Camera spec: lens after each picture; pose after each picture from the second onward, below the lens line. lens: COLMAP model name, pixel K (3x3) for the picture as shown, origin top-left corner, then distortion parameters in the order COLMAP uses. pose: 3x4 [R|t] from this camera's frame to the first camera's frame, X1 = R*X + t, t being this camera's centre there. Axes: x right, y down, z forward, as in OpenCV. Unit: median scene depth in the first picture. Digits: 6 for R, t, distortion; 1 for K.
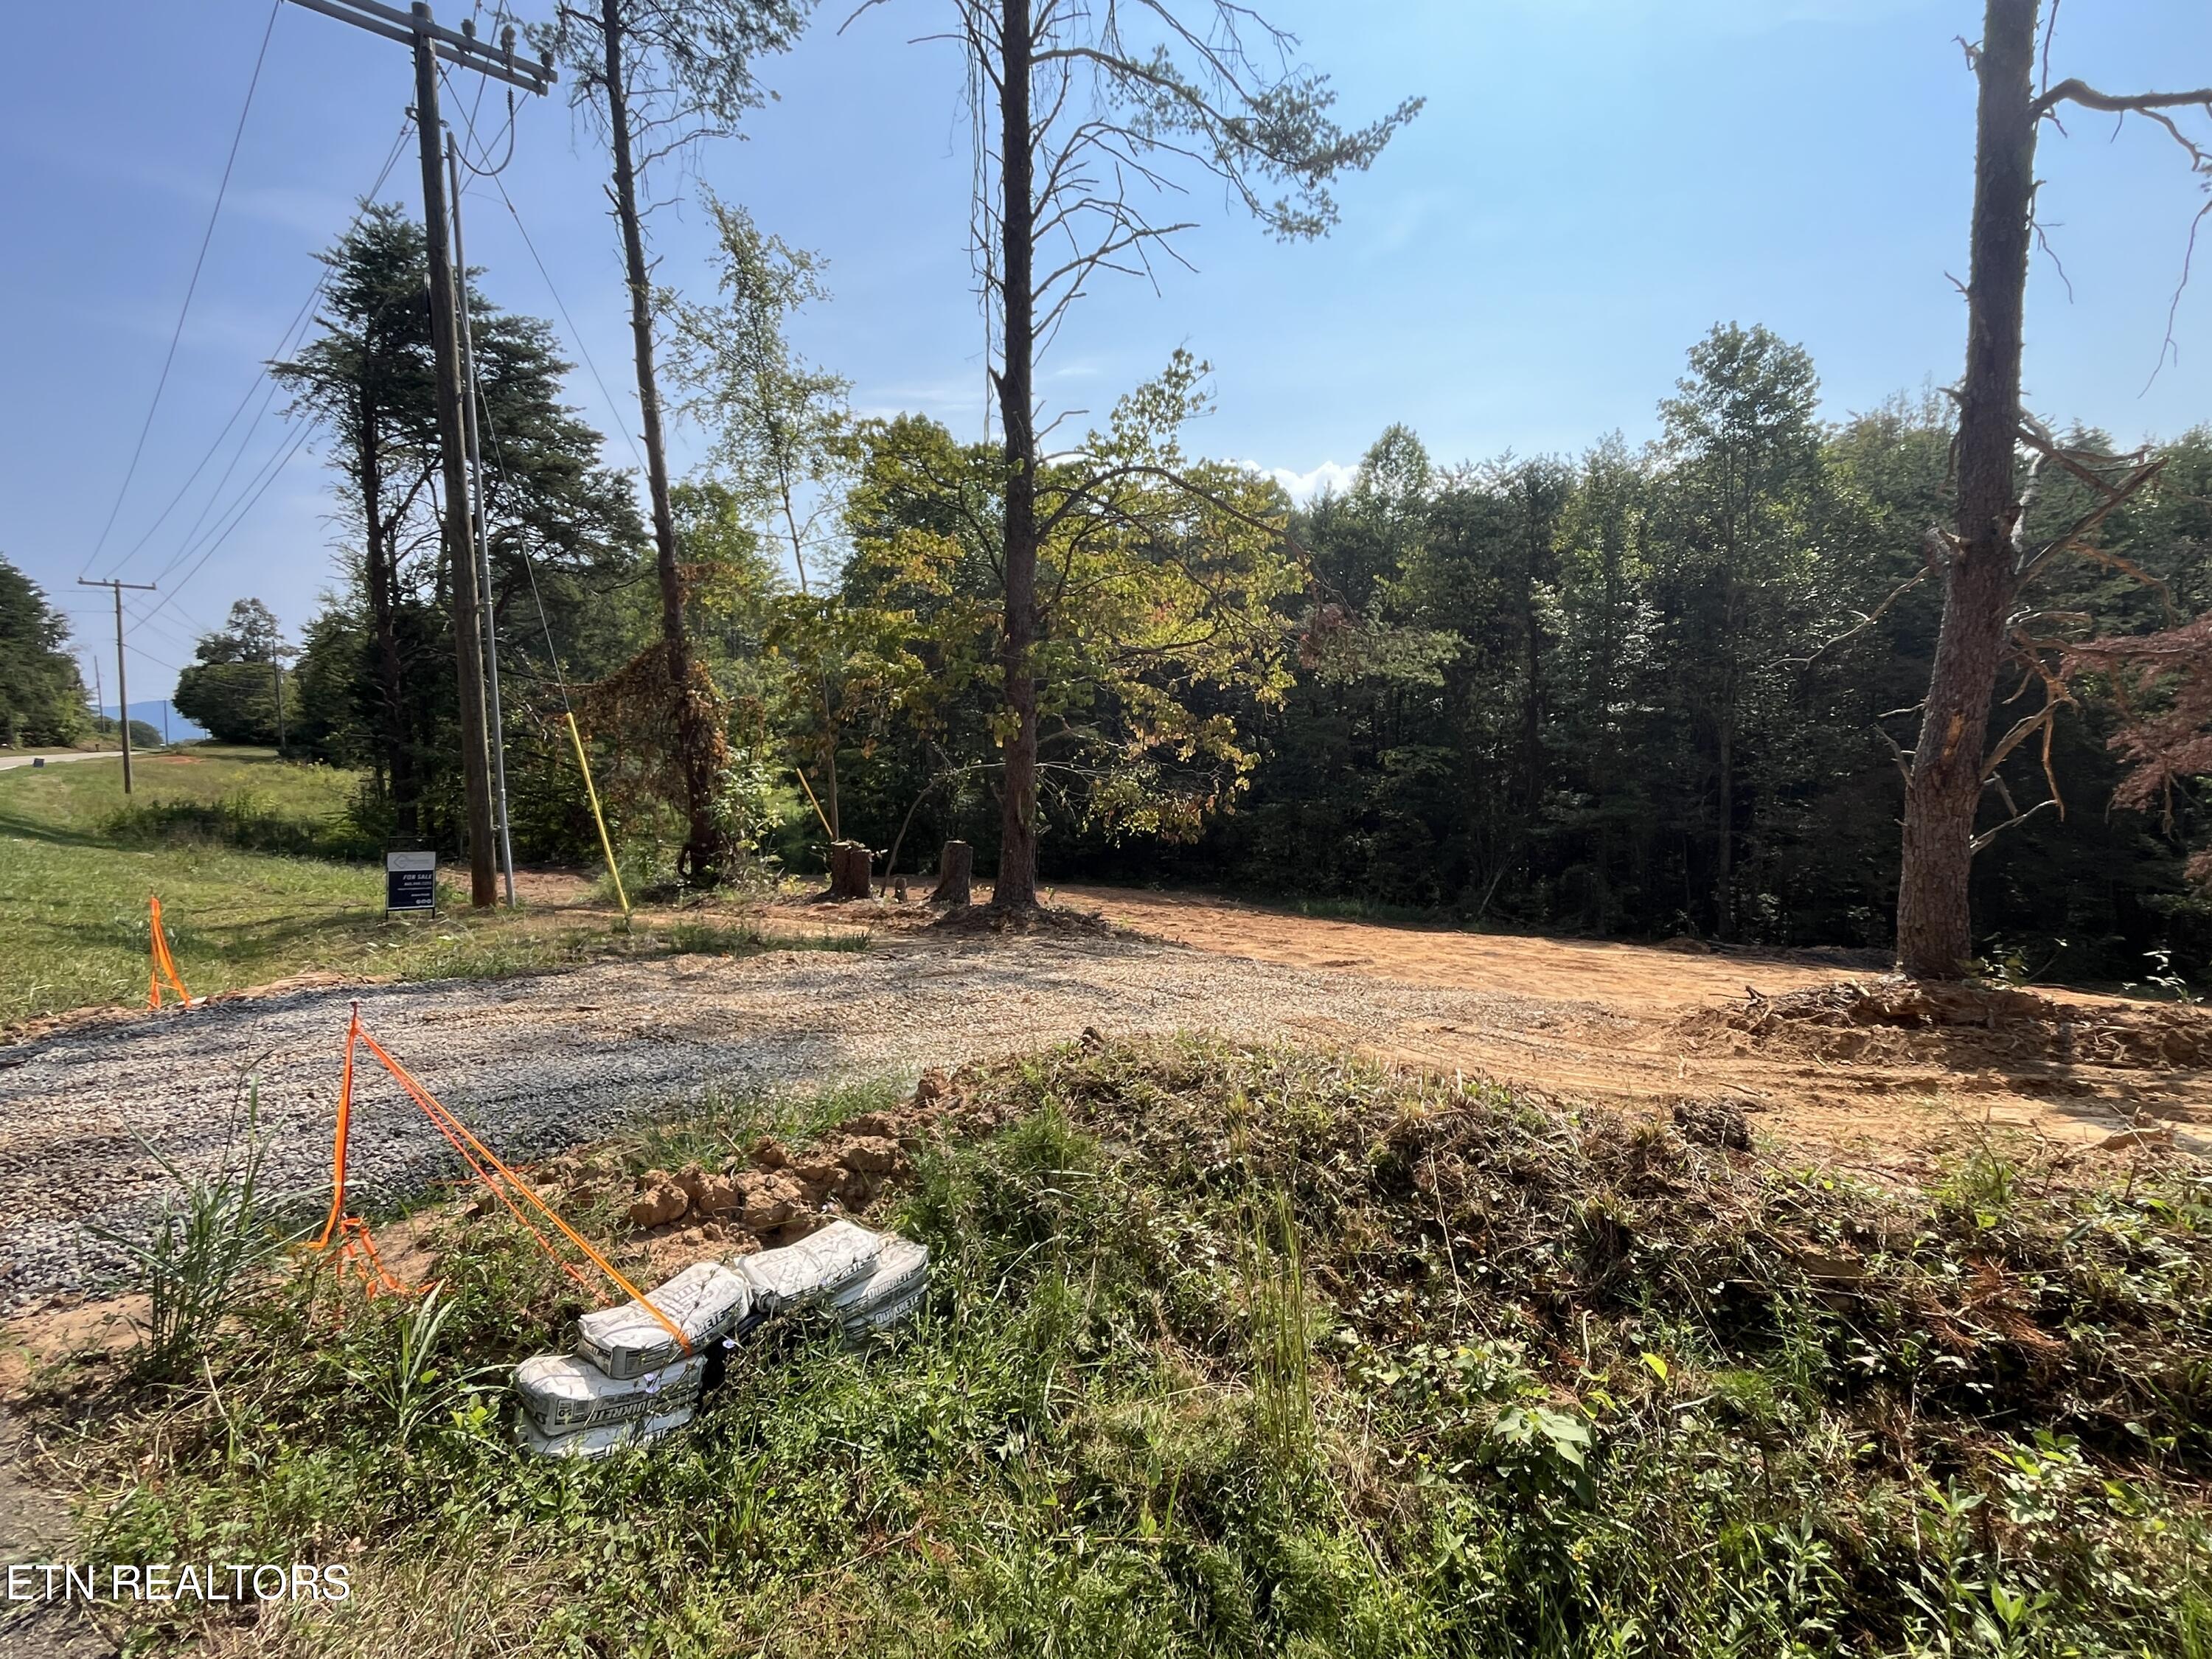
lens RADIAL K [[1048.9, 0, 1114.1], [0, 1048.9, 825.7], [0, 0, 1]] dist [-0.004818, 0.000029]
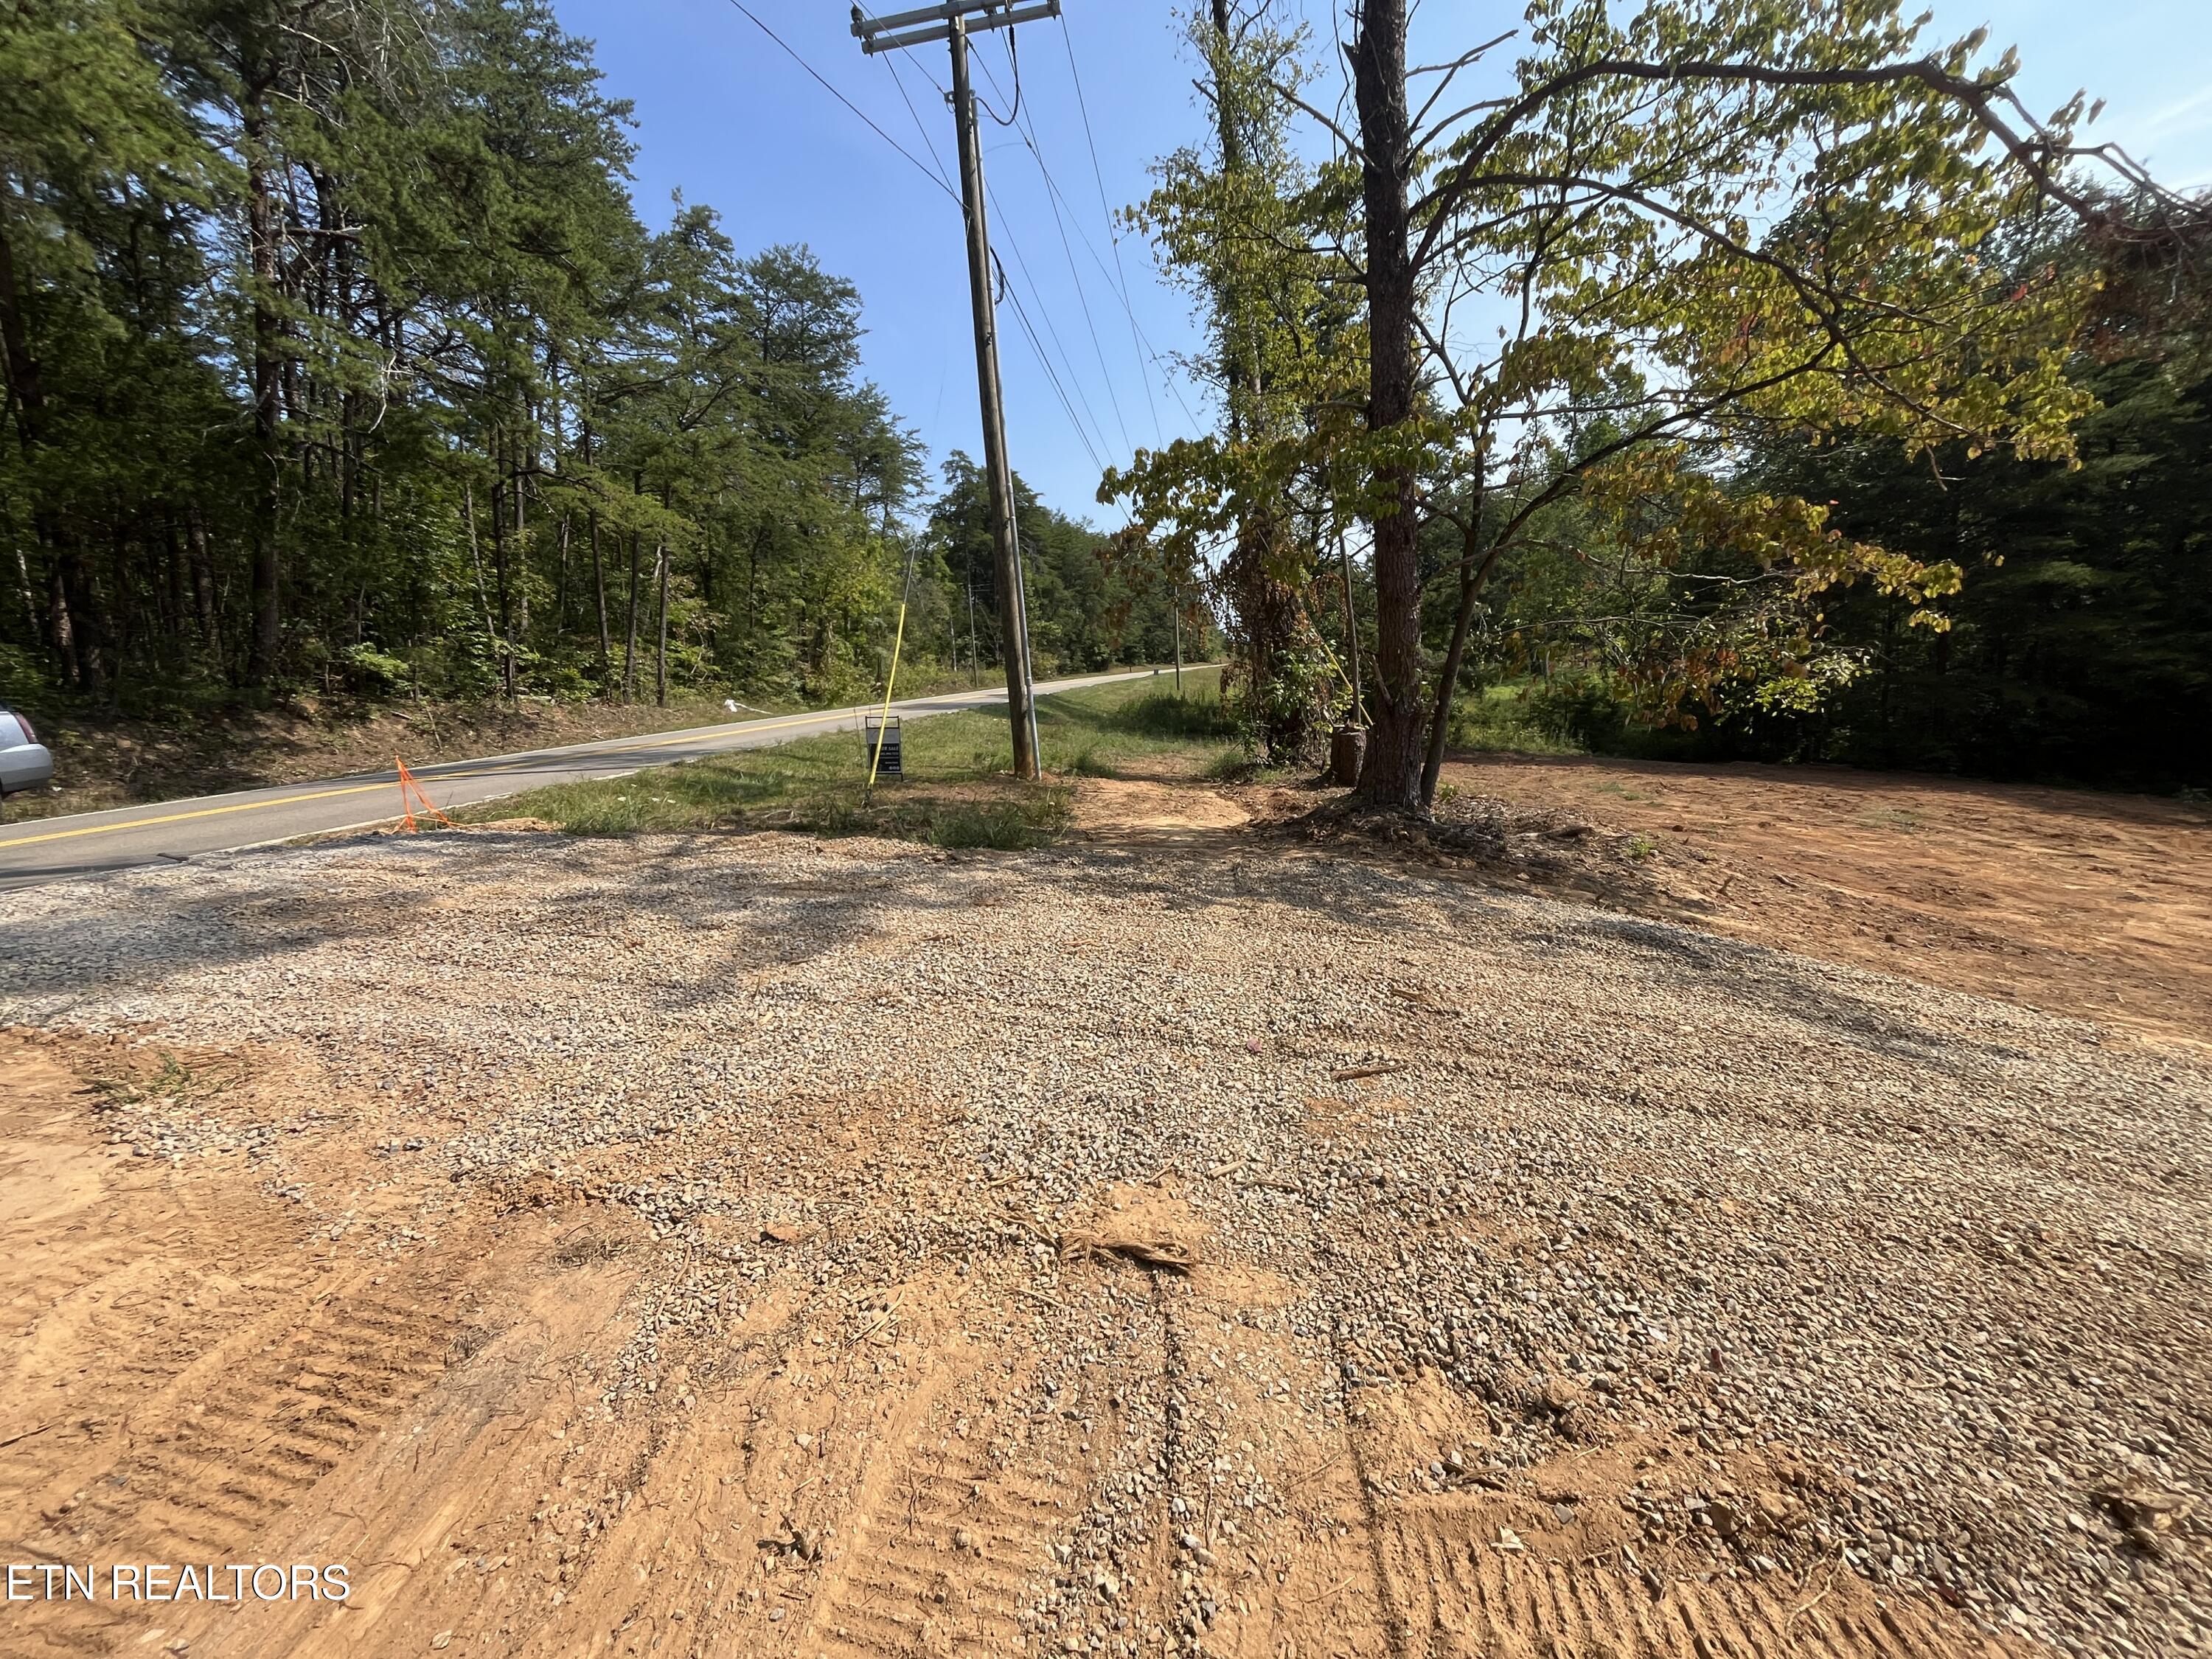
lens RADIAL K [[888.6, 0, 1107.9], [0, 888.6, 829.0], [0, 0, 1]] dist [-0.000777, 0.000022]
pose [[0.608845, 0.099681, -0.787002, 0.076020], [0.005990, 0.991468, 0.130213, 0.001377], [0.793267, -0.083994, 0.603053, 0.117163]]
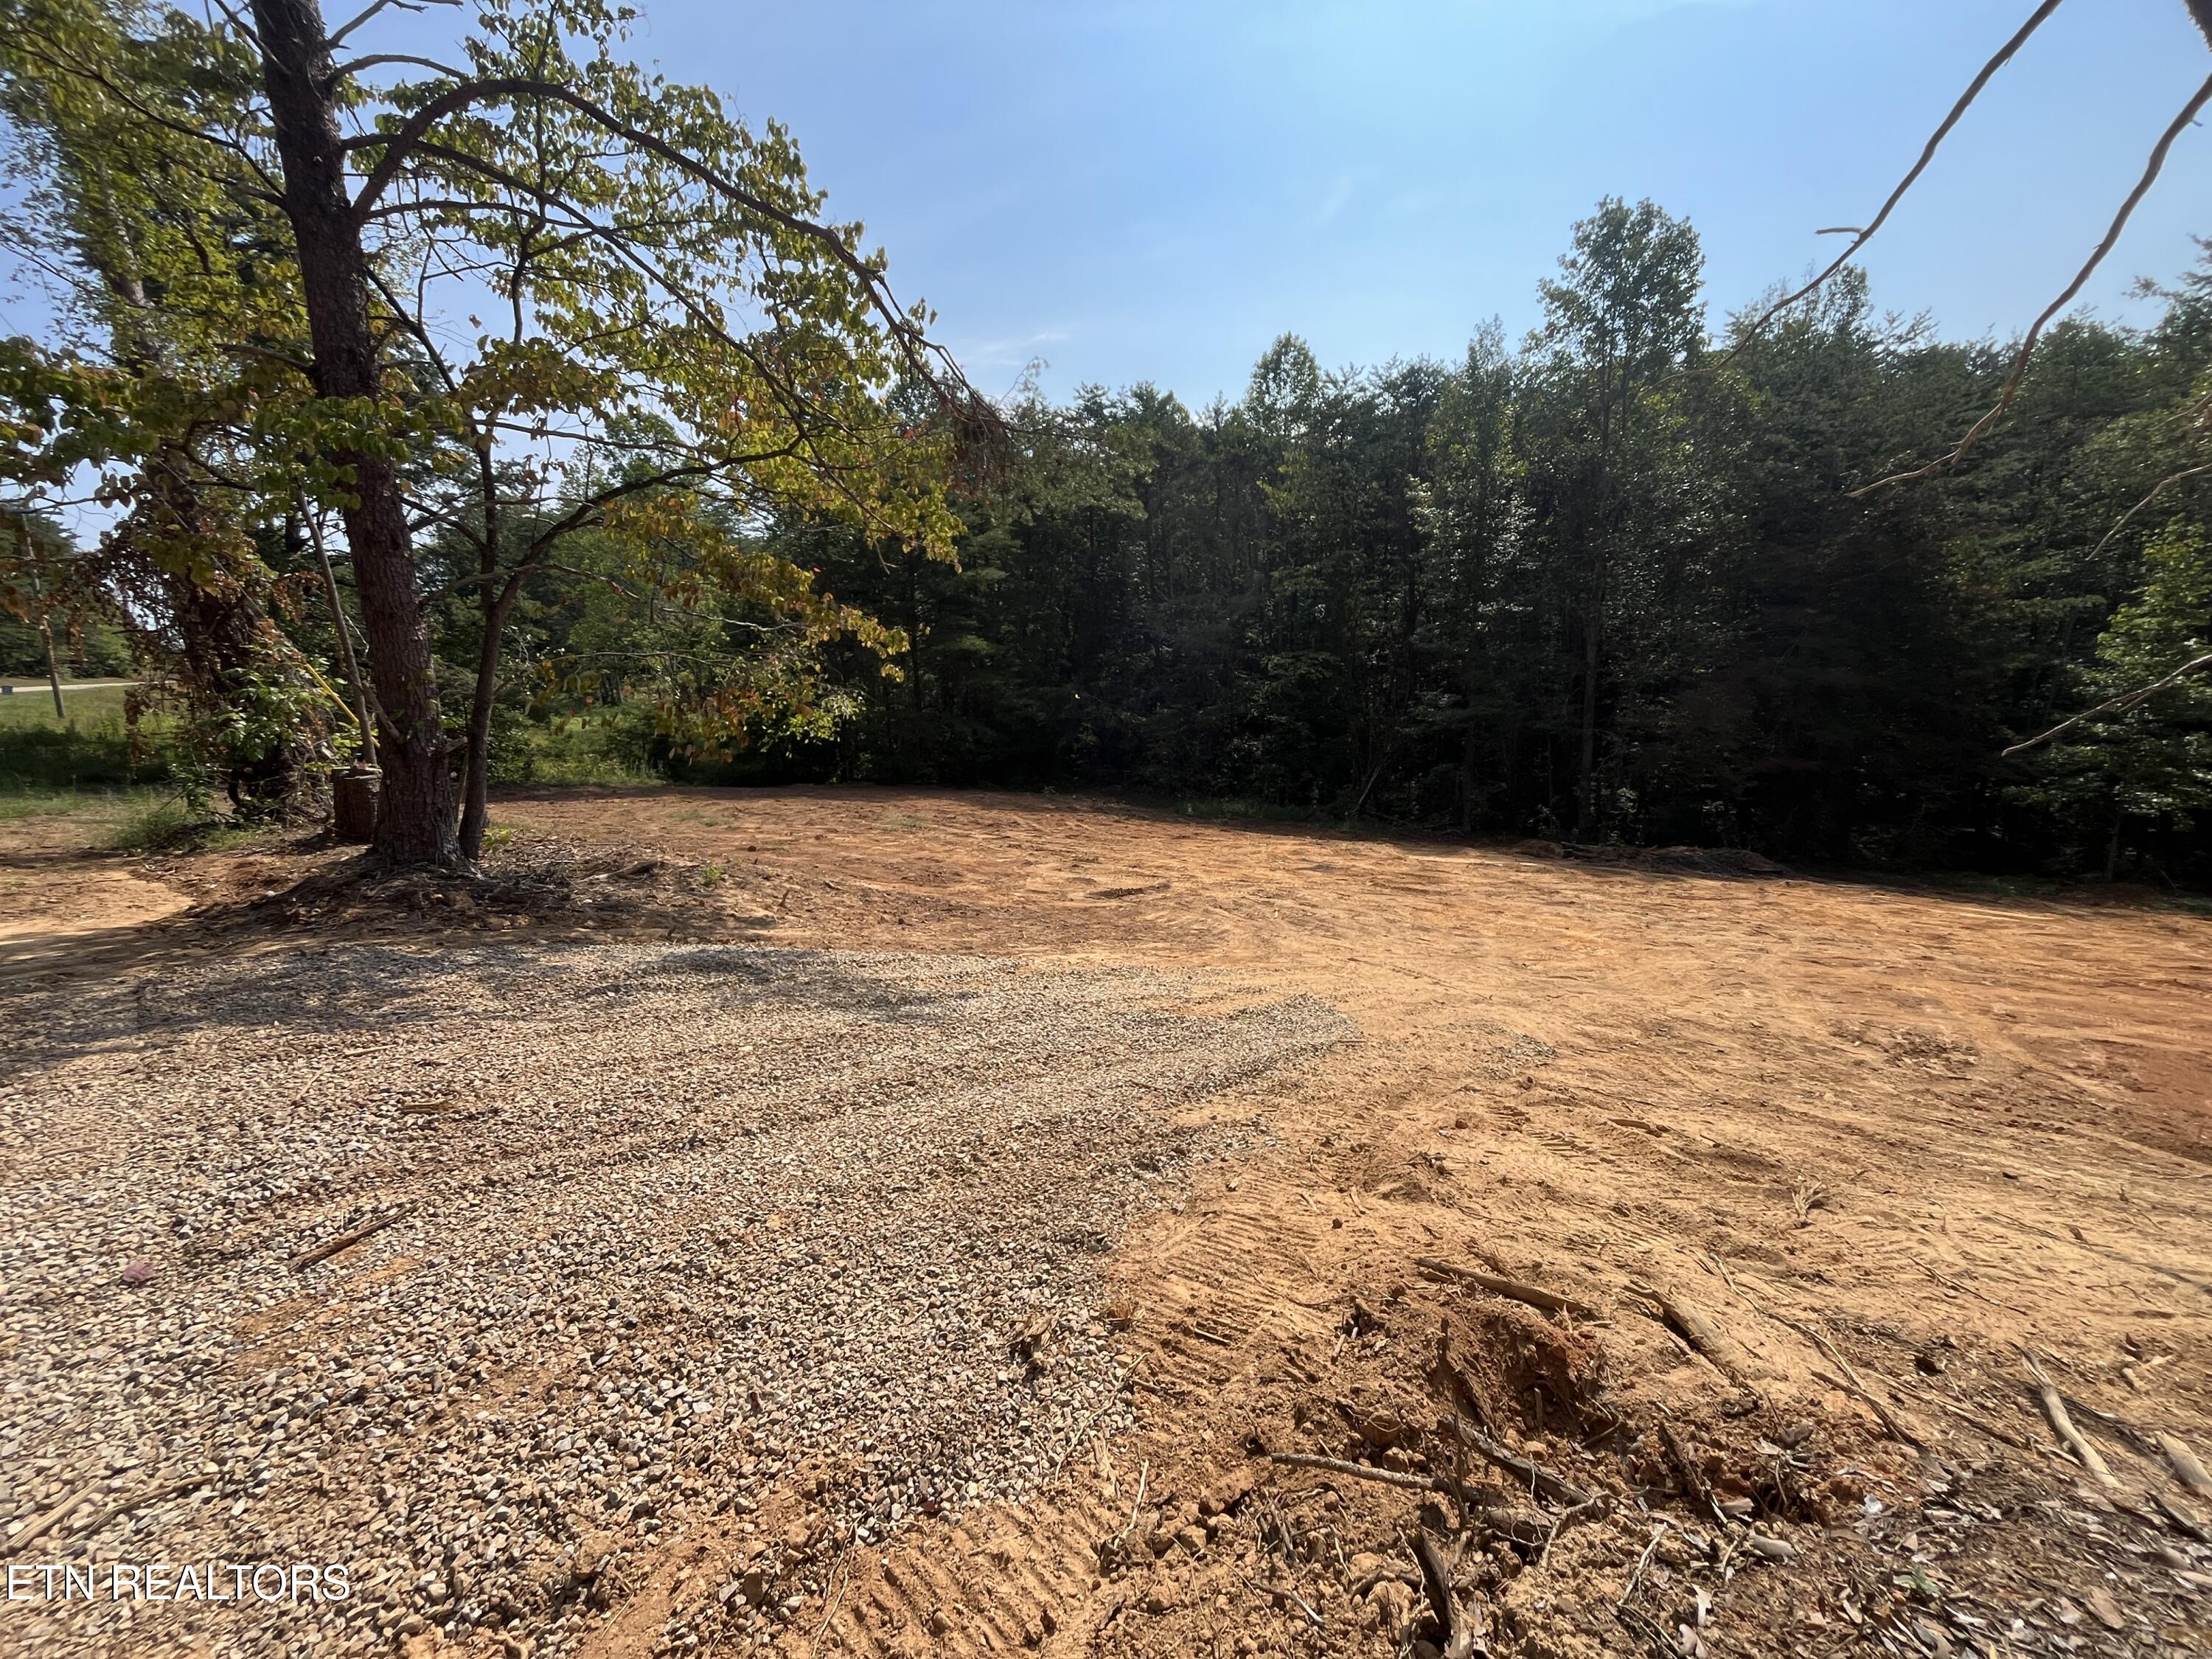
lens RADIAL K [[888.6, 0, 1089.8], [0, 888.6, 826.9], [0, 0, 1]] dist [-0.000777, 0.000022]
pose [[0.999758, -0.018519, 0.011854, 0.078860], [0.017162, 0.994239, 0.105800, 0.000531], [-0.013745, -0.105571, 0.994317, 0.123757]]
